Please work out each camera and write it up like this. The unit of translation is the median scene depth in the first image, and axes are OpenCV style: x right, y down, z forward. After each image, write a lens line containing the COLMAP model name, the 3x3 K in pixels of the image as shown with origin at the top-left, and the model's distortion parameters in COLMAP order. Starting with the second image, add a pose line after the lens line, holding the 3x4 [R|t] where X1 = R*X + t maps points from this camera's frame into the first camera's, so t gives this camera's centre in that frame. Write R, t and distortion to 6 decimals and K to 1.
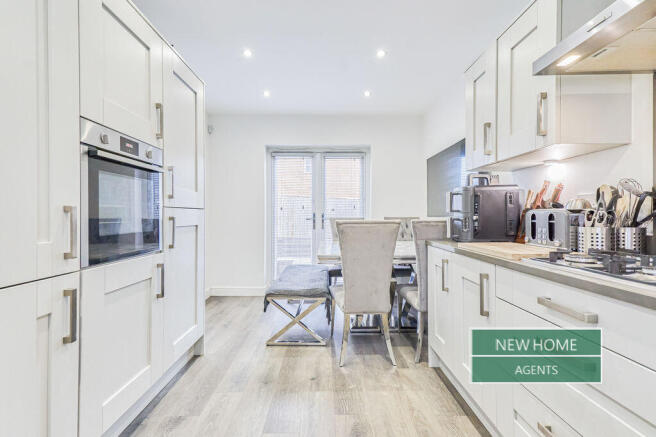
lens RADIAL K [[302.2, 0, 325.4], [0, 302.2, 212.6], [0, 0, 1]] dist [0.023685, 0.000163]
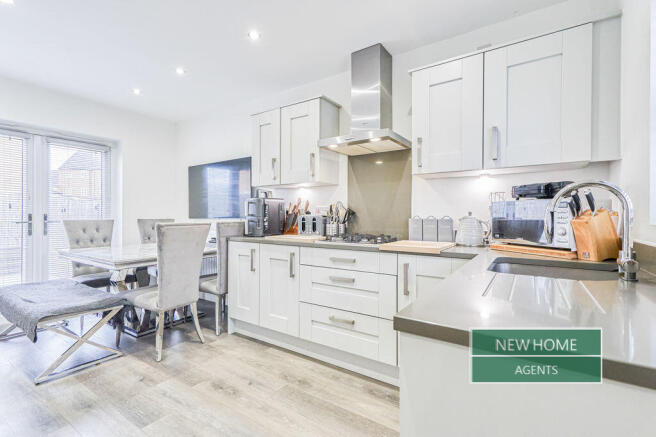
lens RADIAL K [[302.2, 0, 325.4], [0, 302.2, 212.6], [0, 0, 1]] dist [0.023685, 0.000163]
pose [[0.568206, 0.012190, 0.822796, -0.532698], [-0.010691, 0.999915, -0.007431, -0.009654], [-0.822817, -0.004575, 0.568289, -0.080217]]
